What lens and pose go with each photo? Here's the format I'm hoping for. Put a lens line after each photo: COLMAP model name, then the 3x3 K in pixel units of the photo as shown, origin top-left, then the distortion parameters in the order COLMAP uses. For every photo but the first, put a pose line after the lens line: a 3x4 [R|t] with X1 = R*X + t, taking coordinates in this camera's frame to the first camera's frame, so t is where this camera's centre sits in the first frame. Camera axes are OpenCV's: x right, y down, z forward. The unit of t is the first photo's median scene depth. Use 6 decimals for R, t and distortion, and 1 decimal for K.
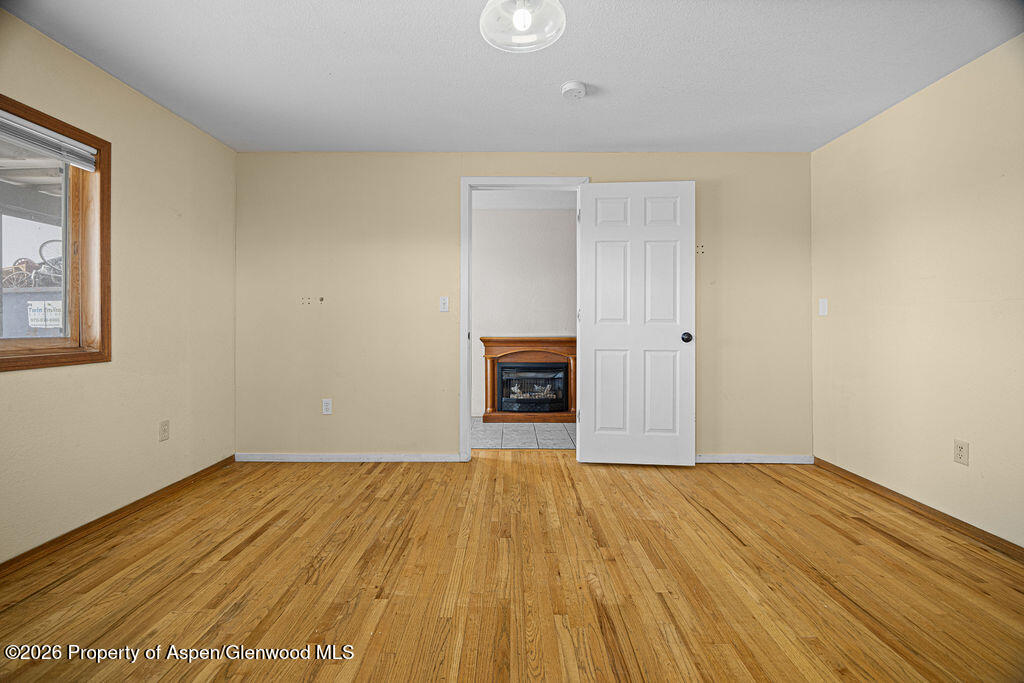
lens RADIAL K [[429.8, 0, 498.6], [0, 429.8, 321.2], [0, 0, 1]] dist [-0.010195, -0.000132]
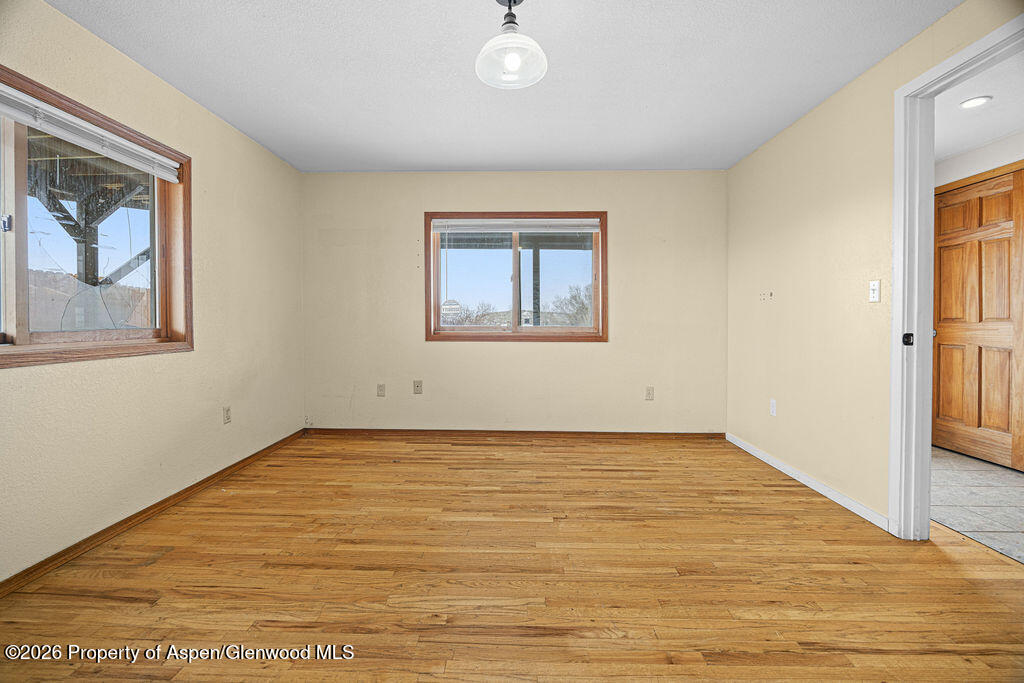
lens RADIAL K [[429.8, 0, 515.1], [0, 429.8, 327.0], [0, 0, 1]] dist [-0.010195, -0.000132]
pose [[0.012302, 0.014963, -0.999812, 0.773997], [0.004212, 0.999878, 0.015015, 0.007834], [0.999915, -0.004396, 0.012237, 0.613214]]
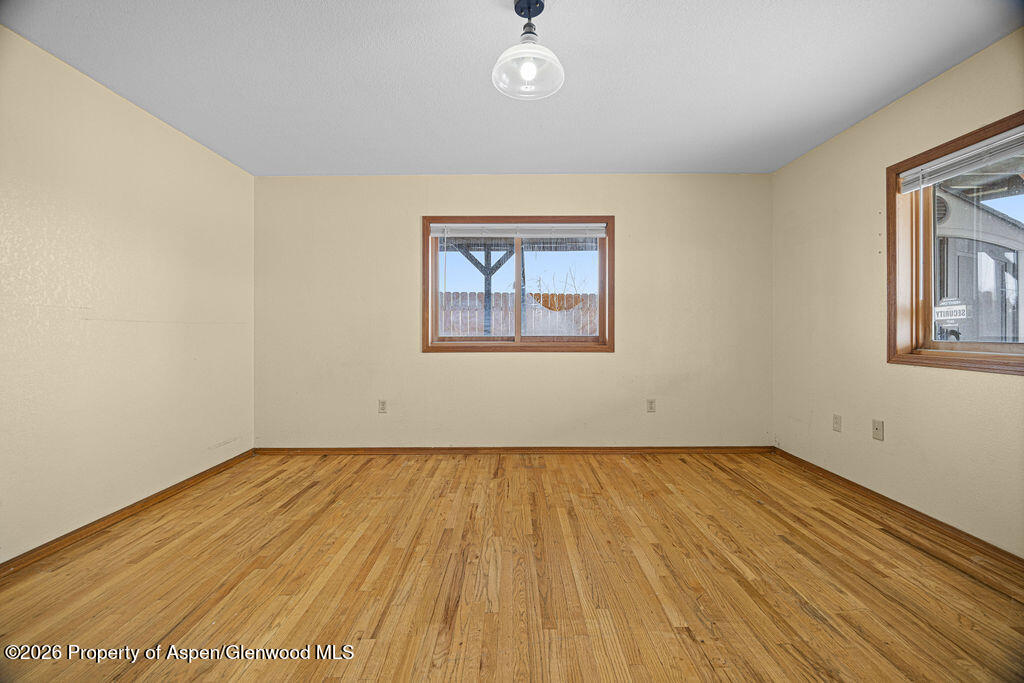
lens RADIAL K [[429.8, 0, 513.0], [0, 429.8, 334.4], [0, 0, 1]] dist [-0.010195, -0.000132]
pose [[-0.999222, -0.000737, -0.039436, 0.090437], [-0.000927, 0.999988, 0.004794, 0.009378], [0.039432, 0.004827, -0.999211, 1.351863]]
